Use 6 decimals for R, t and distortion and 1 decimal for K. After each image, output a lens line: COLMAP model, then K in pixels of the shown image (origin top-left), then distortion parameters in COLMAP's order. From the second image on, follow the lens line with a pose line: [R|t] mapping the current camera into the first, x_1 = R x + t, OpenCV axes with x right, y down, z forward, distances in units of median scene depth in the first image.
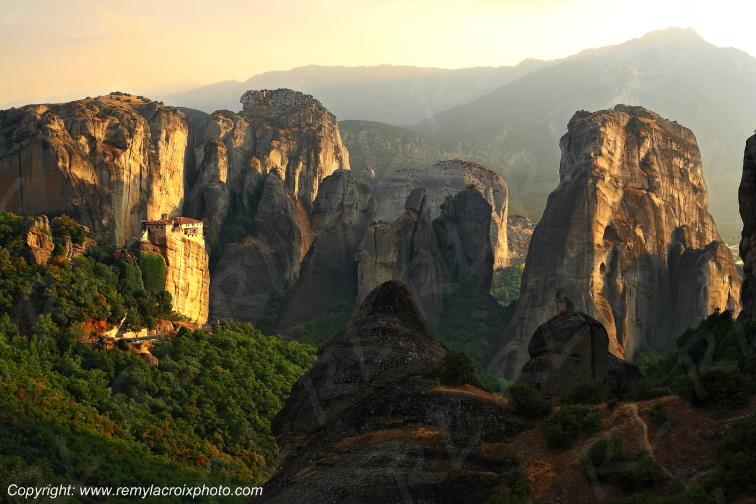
lens RADIAL K [[1263.2, 0, 378.0], [0, 1263.2, 252.0], [0, 0, 1]] dist [0.039098, 0.229362]
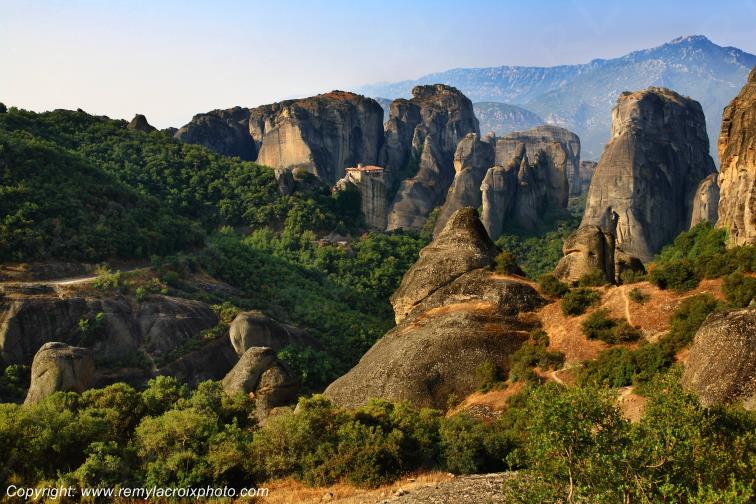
lens RADIAL K [[771.5, 0, 378.0], [0, 771.5, 252.0], [0, 0, 1]] dist [-0.092588, 0.175381]
pose [[0.987358, -0.005577, -0.158411, 0.007684], [0.019320, 0.996164, 0.085350, -0.000819], [0.157327, -0.087331, 0.983678, 0.006543]]
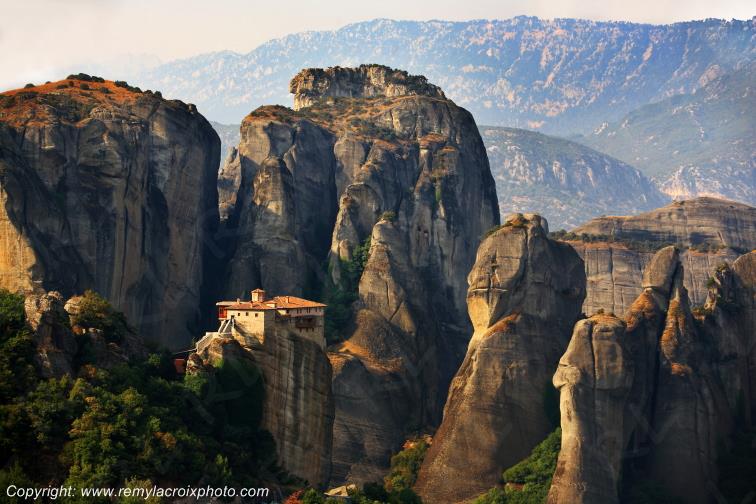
lens RADIAL K [[2506.5, 0, 378.0], [0, 2506.5, 252.0], [0, 0, 1]] dist [-0.129906, 0.618904]
pose [[0.998640, -0.005774, -0.051814, -0.037628], [0.002968, 0.998533, -0.054064, 0.007626], [0.052050, 0.053837, 0.997192, -0.052335]]
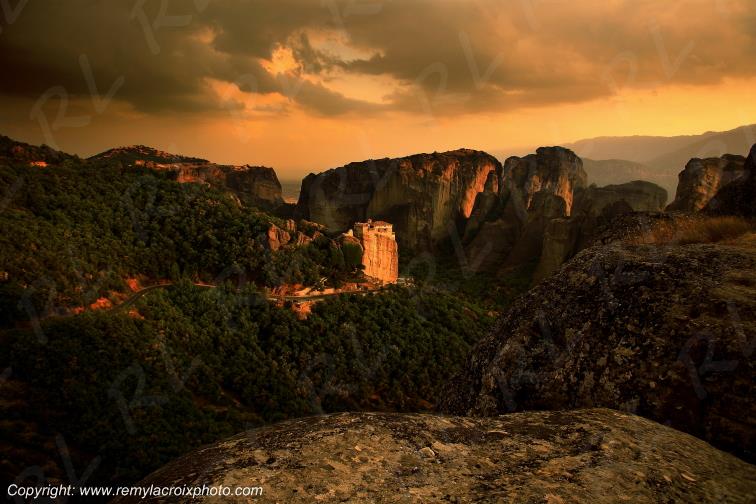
lens RADIAL K [[461.1, 0, 378.0], [0, 461.1, 252.0], [0, 0, 1]] dist [-0.048202, 0.001308]
pose [[0.875557, 0.092836, -0.474111, 0.094480], [-0.046413, 0.992988, 0.108725, -0.034651], [0.480880, -0.073191, 0.873726, 0.276128]]
